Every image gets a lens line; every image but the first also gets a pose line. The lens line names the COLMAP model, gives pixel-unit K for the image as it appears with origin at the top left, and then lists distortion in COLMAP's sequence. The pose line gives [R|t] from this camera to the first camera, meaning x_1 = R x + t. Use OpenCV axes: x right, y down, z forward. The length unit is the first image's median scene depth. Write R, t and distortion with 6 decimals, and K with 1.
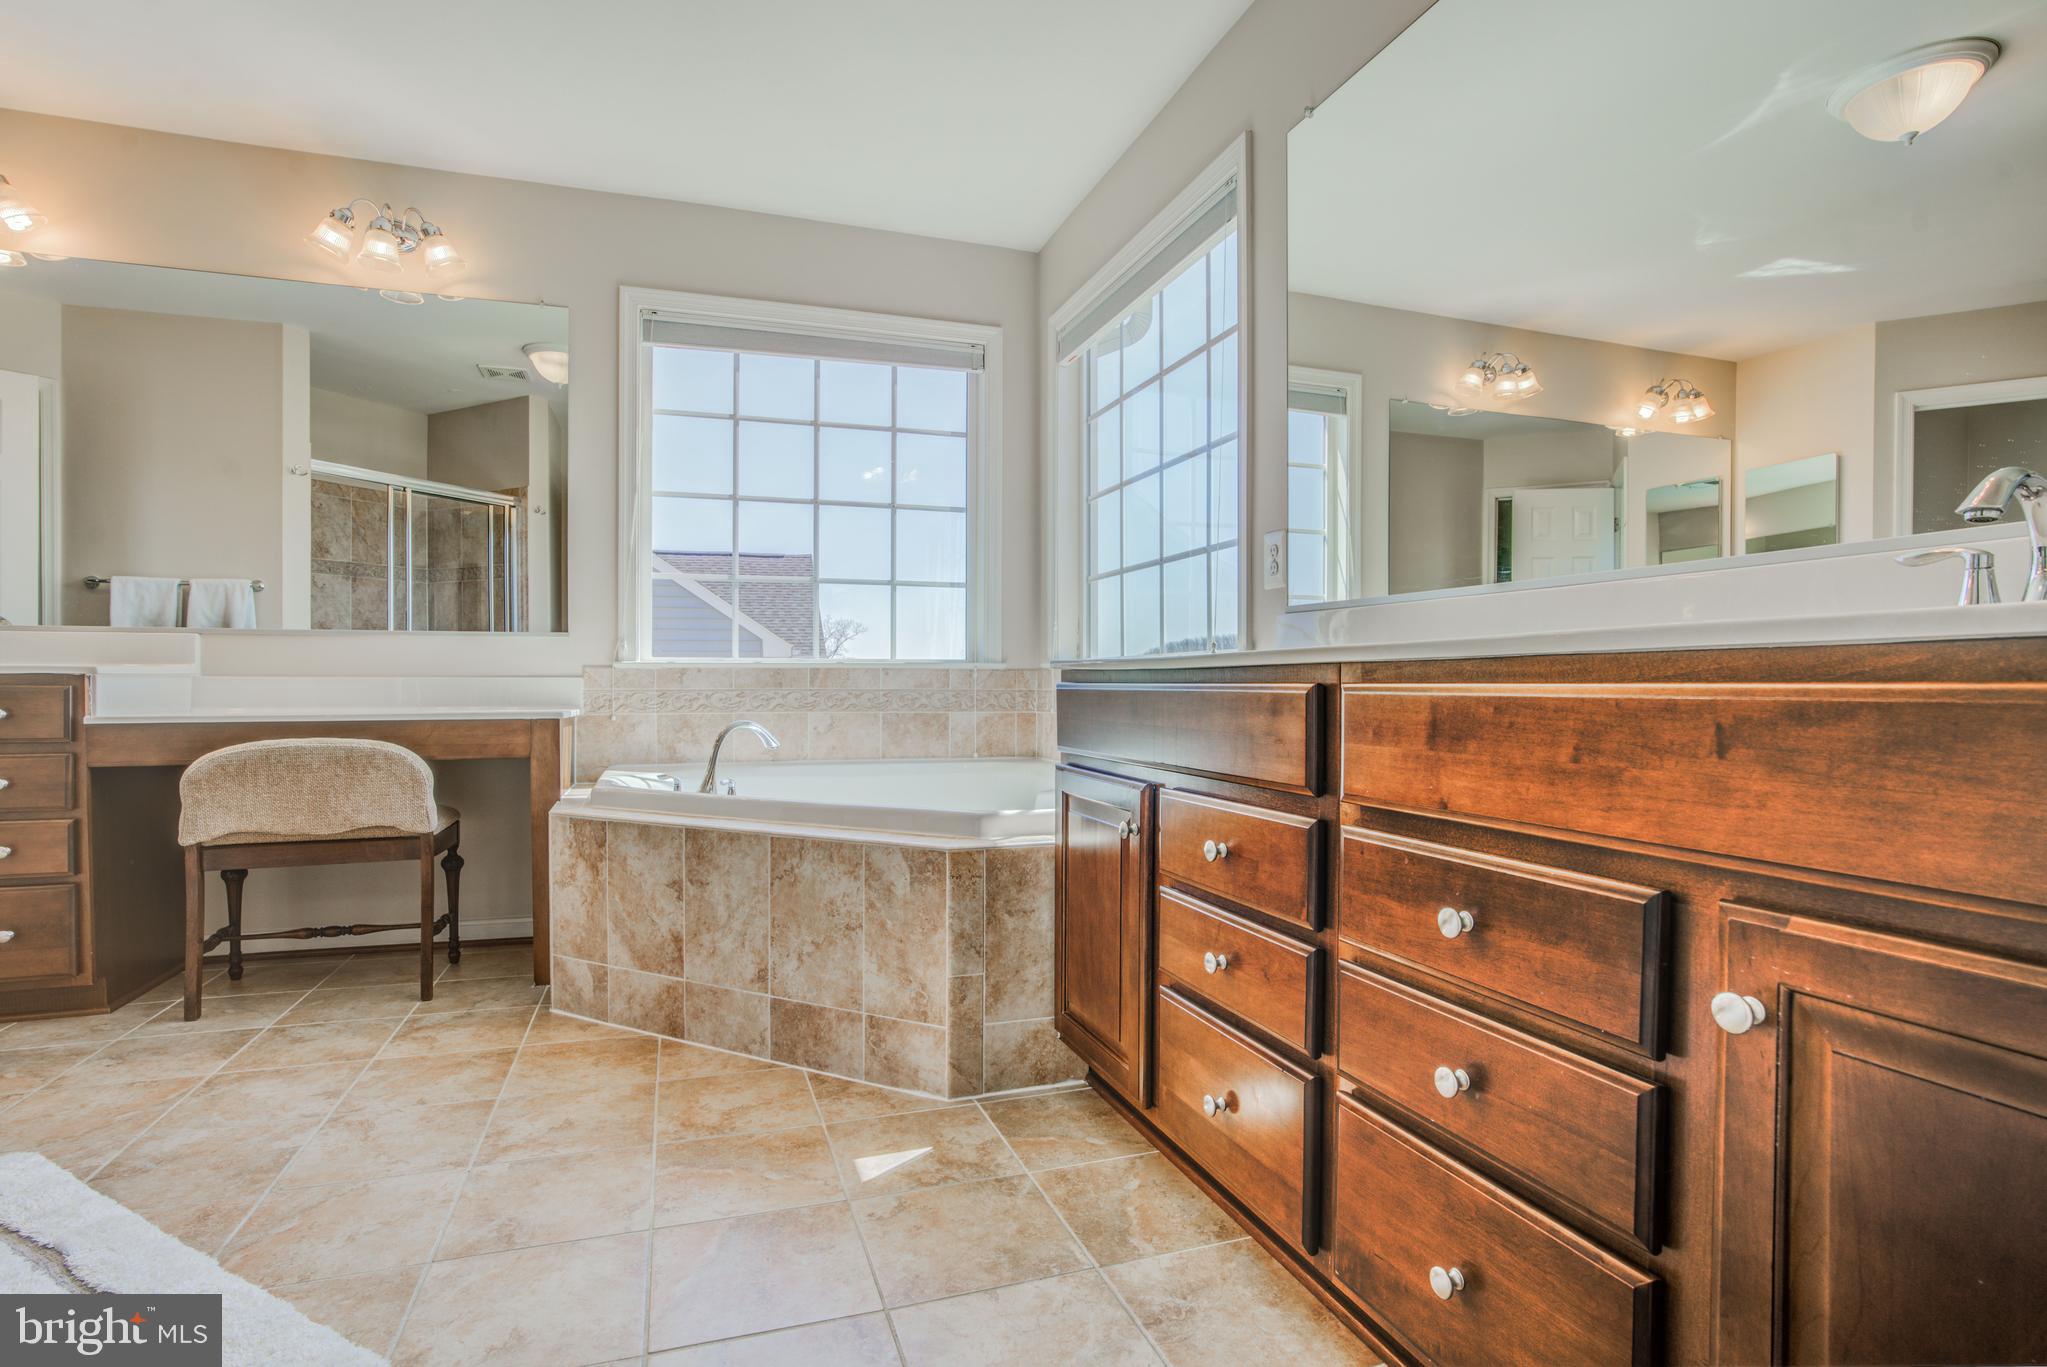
lens RADIAL K [[1043.3, 0, 1016.8], [0, 1043.3, 682.6], [0, 0, 1]] dist [-0.048859, 0.011556]
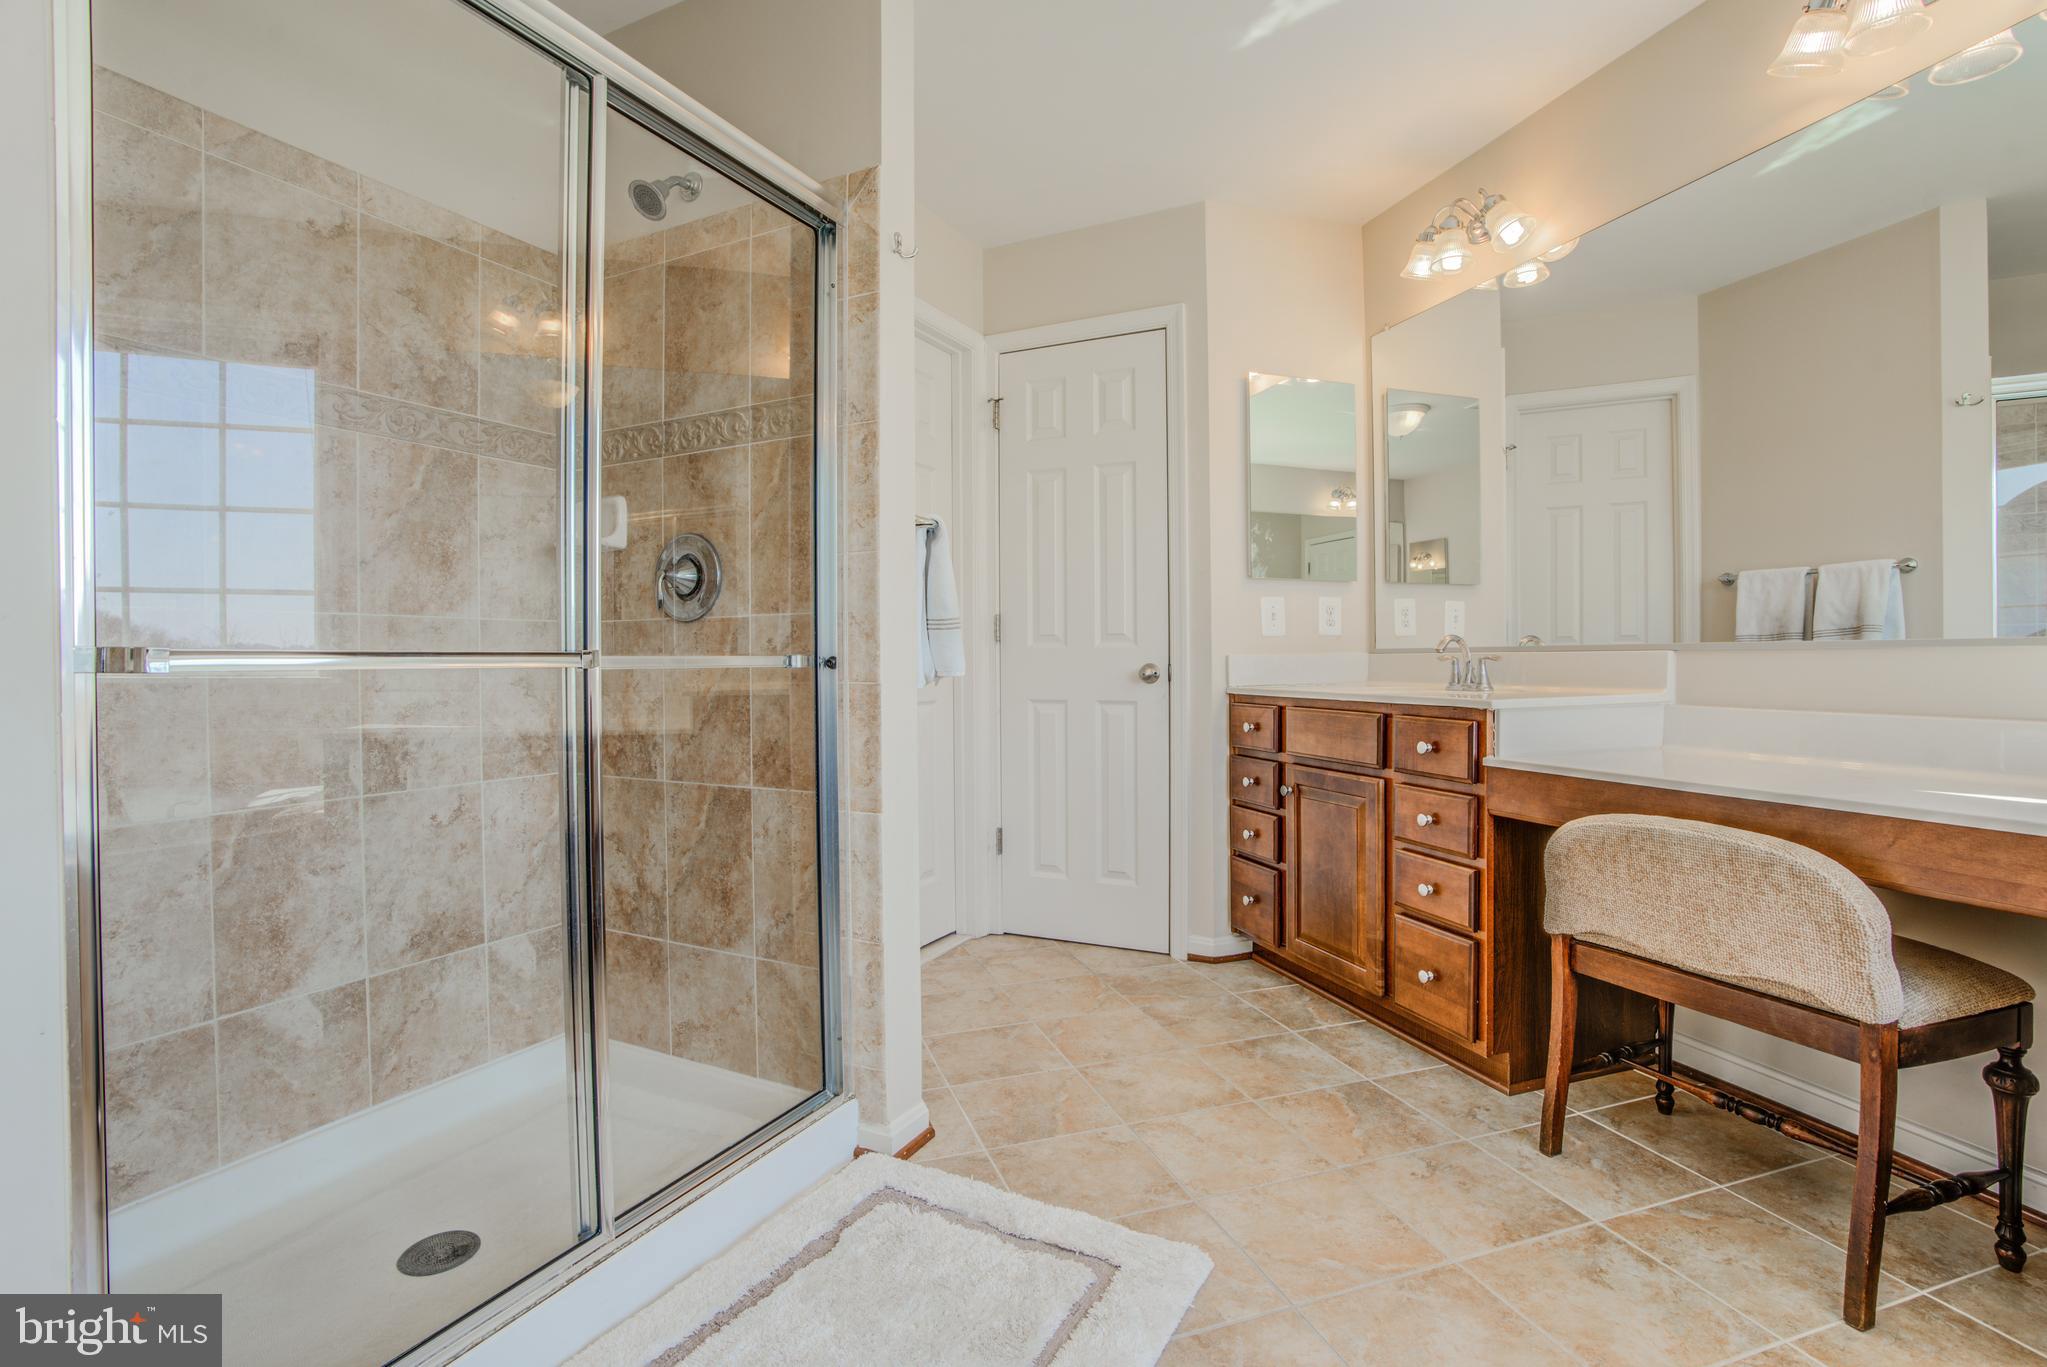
lens RADIAL K [[946.3, 0, 1018.6], [0, 946.3, 673.4], [0, 0, 1]] dist [-0.060737, 0.015391]
pose [[-0.016705, 0.012131, -0.999787, -0.096483], [0.014261, 0.999828, 0.011893, -0.053271], [0.999759, -0.014059, -0.016875, 0.587186]]
